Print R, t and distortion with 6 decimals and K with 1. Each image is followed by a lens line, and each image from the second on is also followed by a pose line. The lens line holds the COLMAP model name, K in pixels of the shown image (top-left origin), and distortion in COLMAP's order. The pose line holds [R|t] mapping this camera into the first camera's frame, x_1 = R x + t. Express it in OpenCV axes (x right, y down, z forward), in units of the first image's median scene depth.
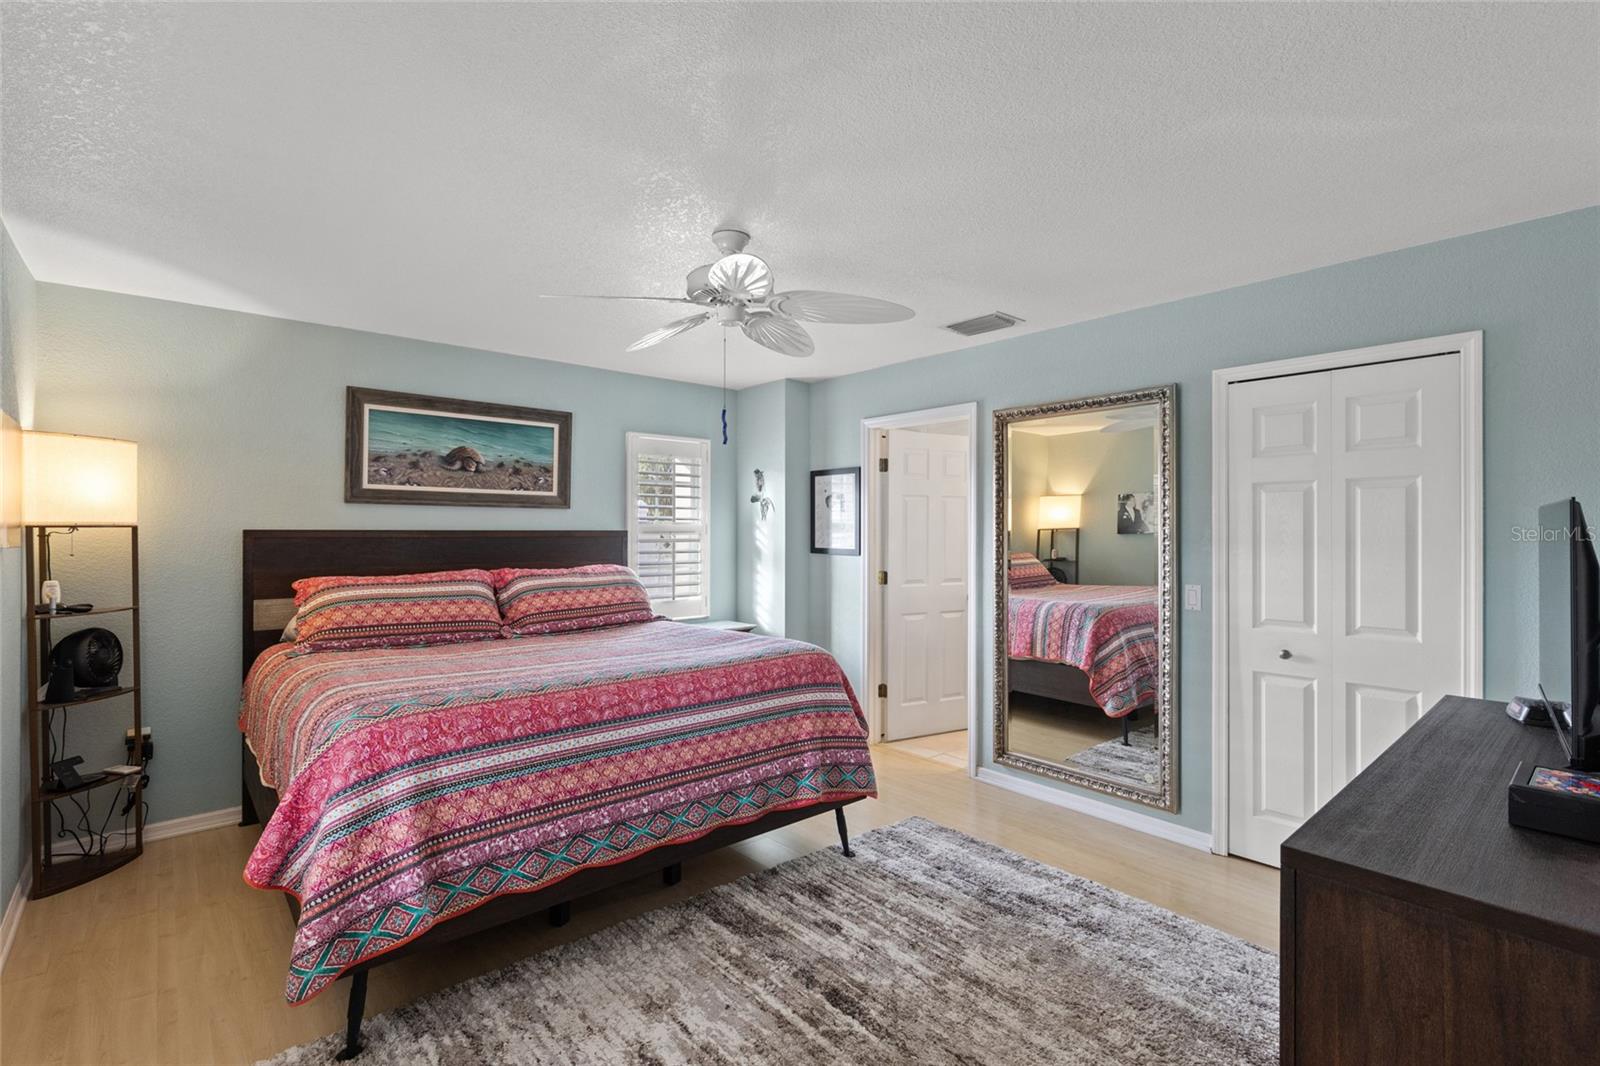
lens RADIAL K [[727.2, 0, 792.1], [0, 727.2, 526.4], [0, 0, 1]] dist [-0.000832, -0.000224]
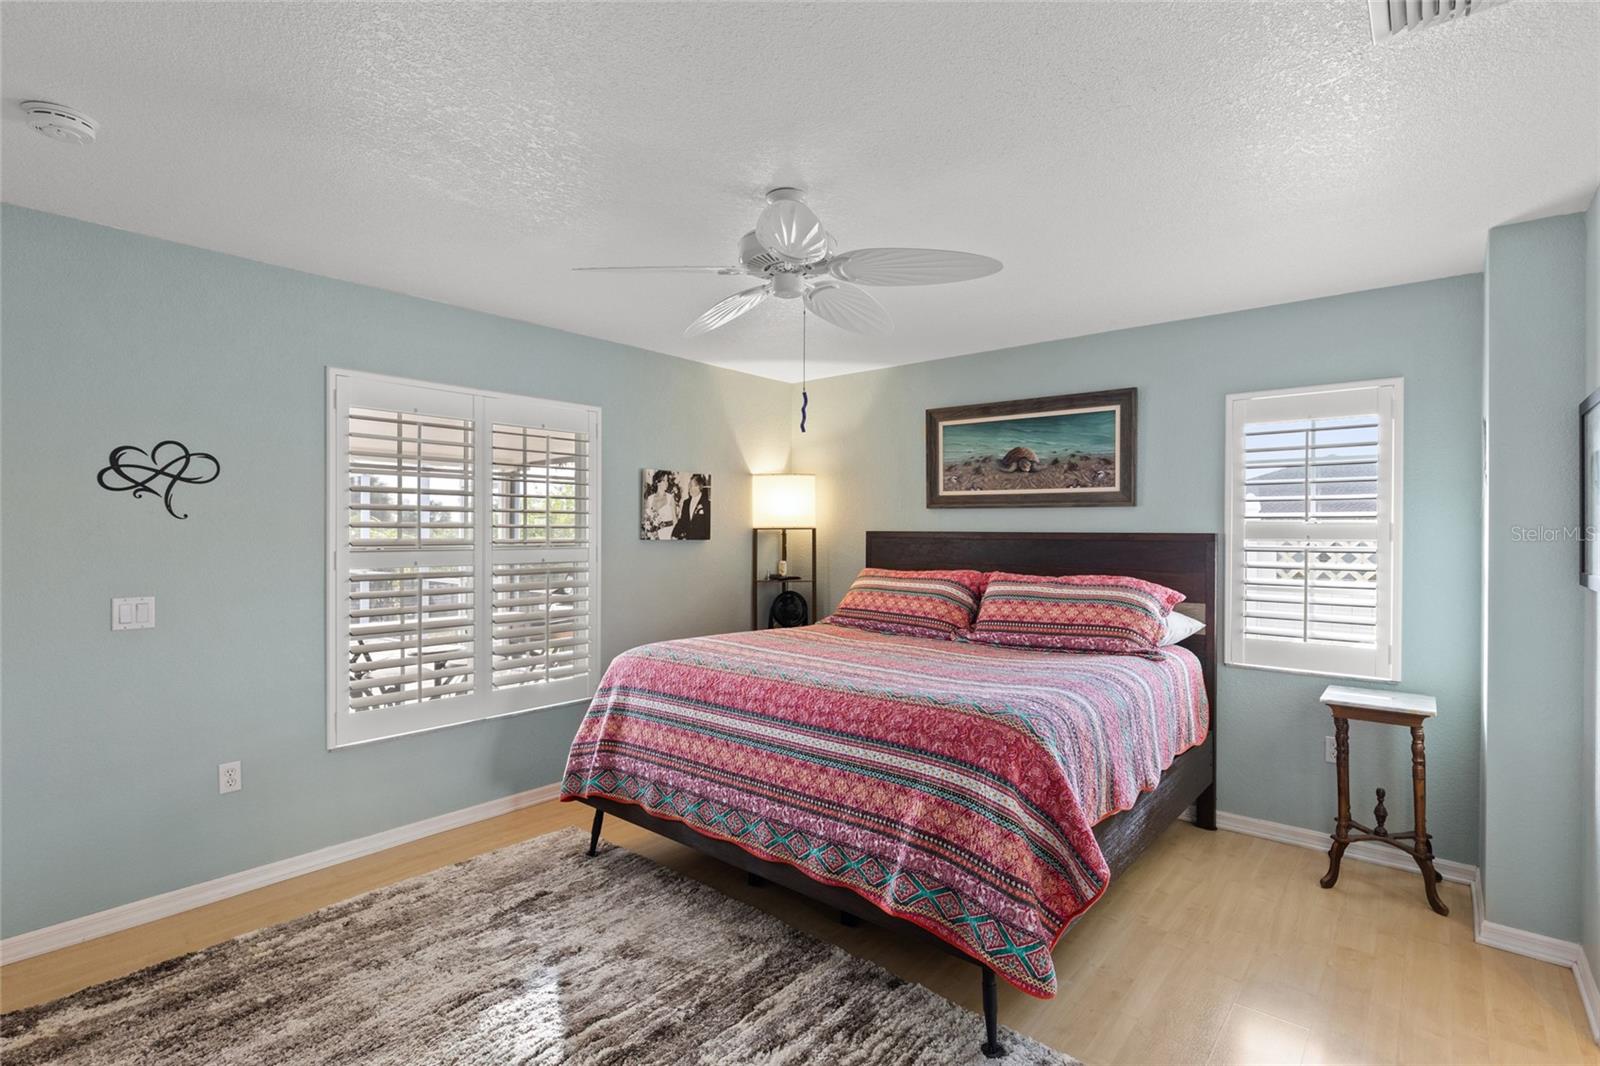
lens RADIAL K [[751.9, 0, 800.0], [0, 751.9, 533.0], [0, 0, 1]] dist [-0.003006, -0.000293]
pose [[0.158793, 0.002324, -0.987309, 0.553434], [0.001071, 0.999996, 0.002526, 0.003913], [0.987311, -0.001458, 0.158789, 0.592704]]
